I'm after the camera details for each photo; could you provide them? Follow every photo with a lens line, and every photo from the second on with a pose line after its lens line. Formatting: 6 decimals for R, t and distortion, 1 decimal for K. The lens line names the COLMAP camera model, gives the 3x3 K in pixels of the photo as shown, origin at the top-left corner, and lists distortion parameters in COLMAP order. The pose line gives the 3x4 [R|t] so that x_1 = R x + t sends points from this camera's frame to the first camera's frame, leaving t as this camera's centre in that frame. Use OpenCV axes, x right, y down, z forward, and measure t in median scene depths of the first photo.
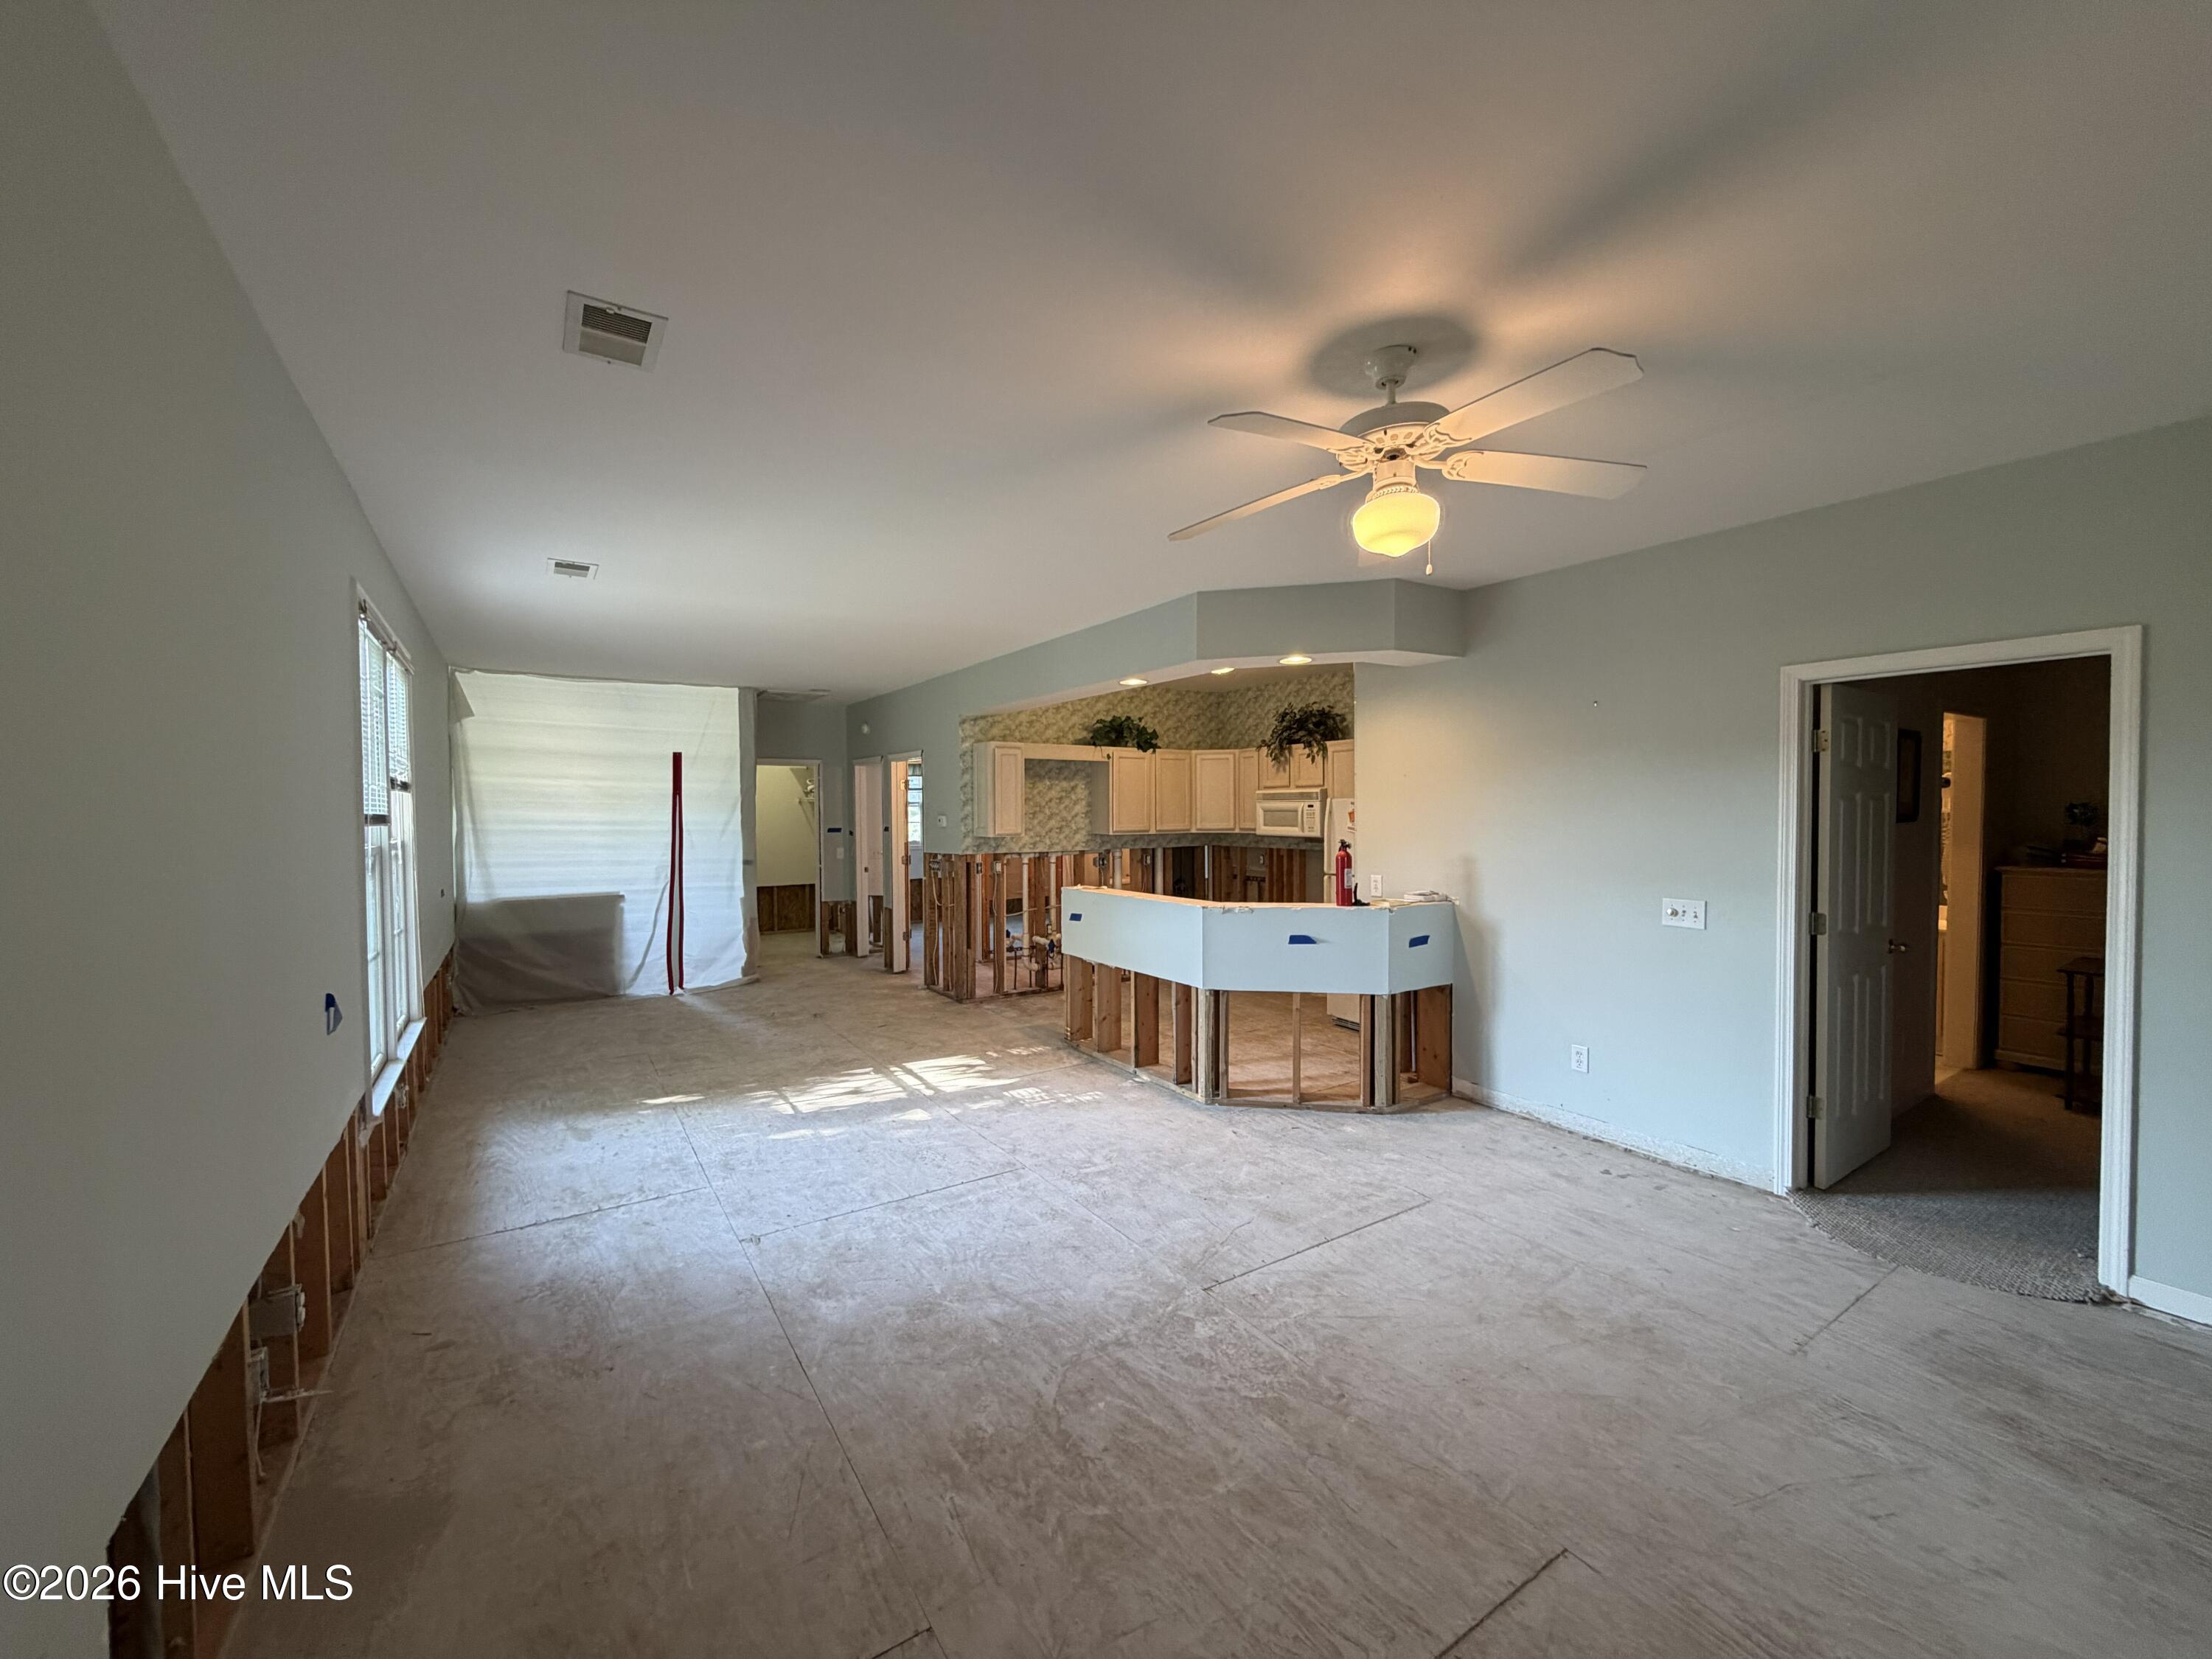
lens RADIAL K [[879.2, 0, 1098.7], [0, 879.2, 829.4], [0, 0, 1]] dist [-0.001746, -0.000098]
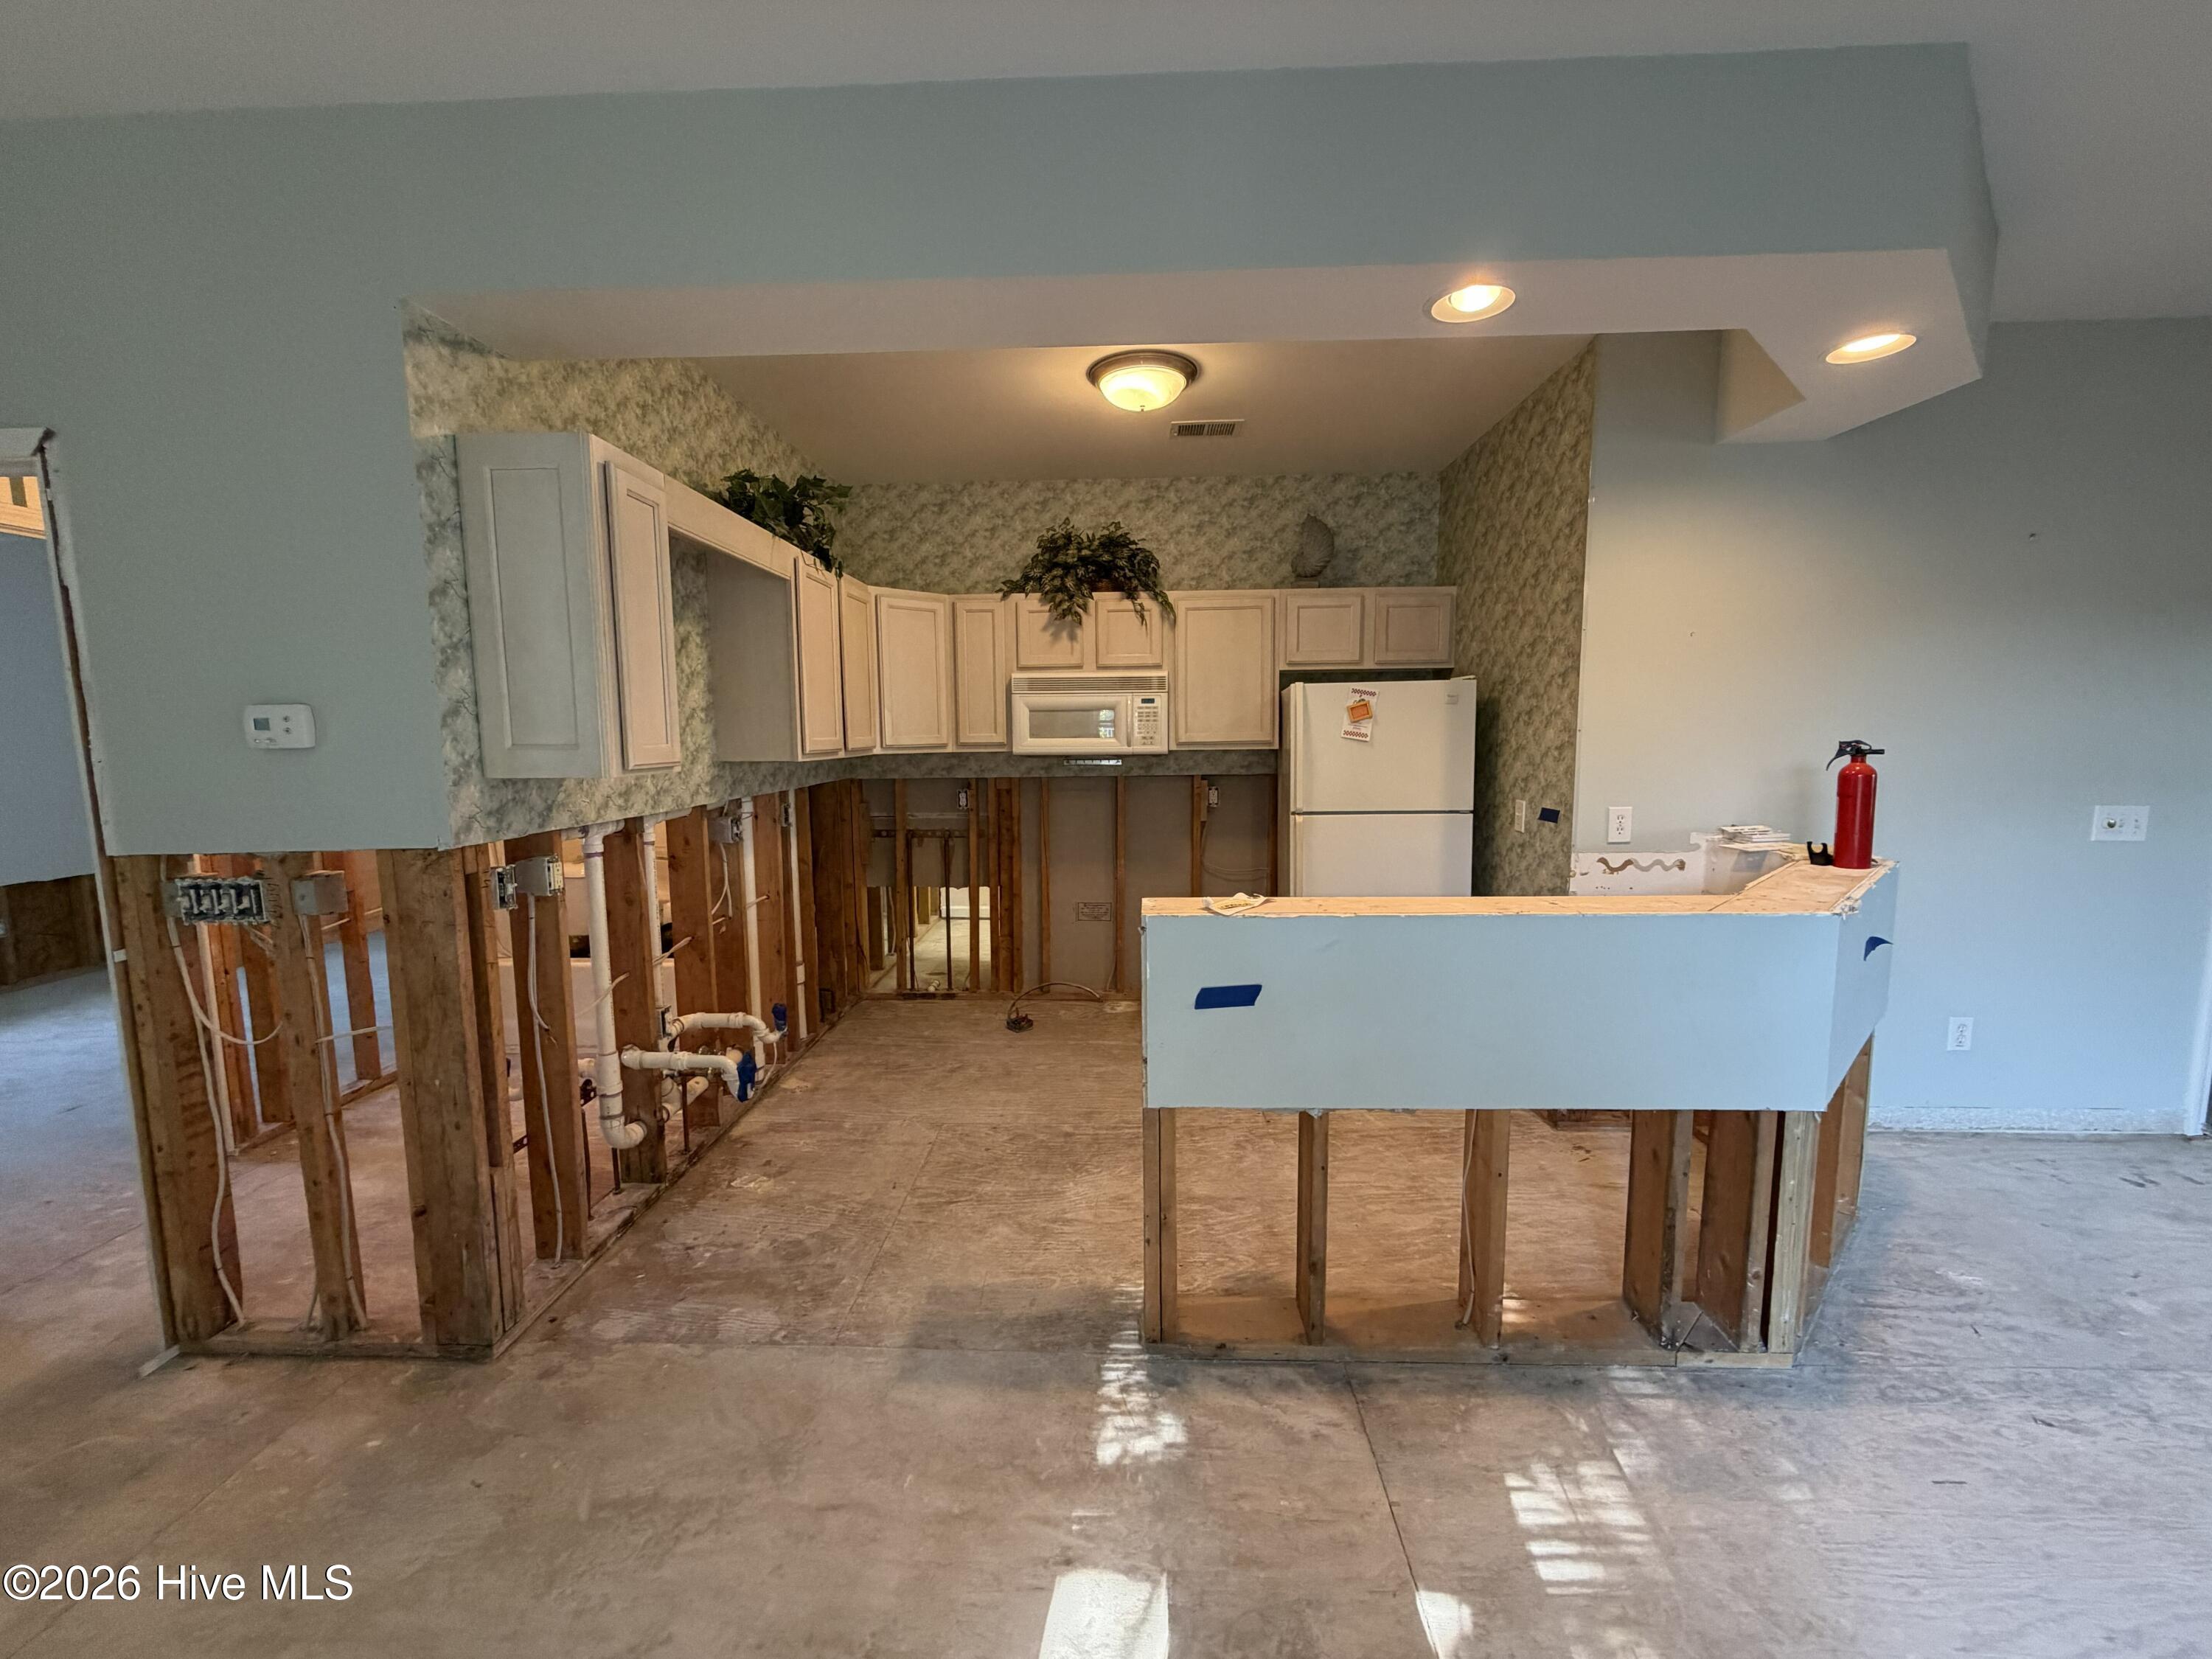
lens RADIAL K [[879.2, 0, 1109.3], [0, 879.2, 833.1], [0, 0, 1]] dist [-0.001746, -0.000098]
pose [[0.578787, -0.096184, 0.809787, -0.253891], [0.025170, 0.994654, 0.100152, 0.001929], [-0.815090, -0.037584, 0.578114, 0.672395]]
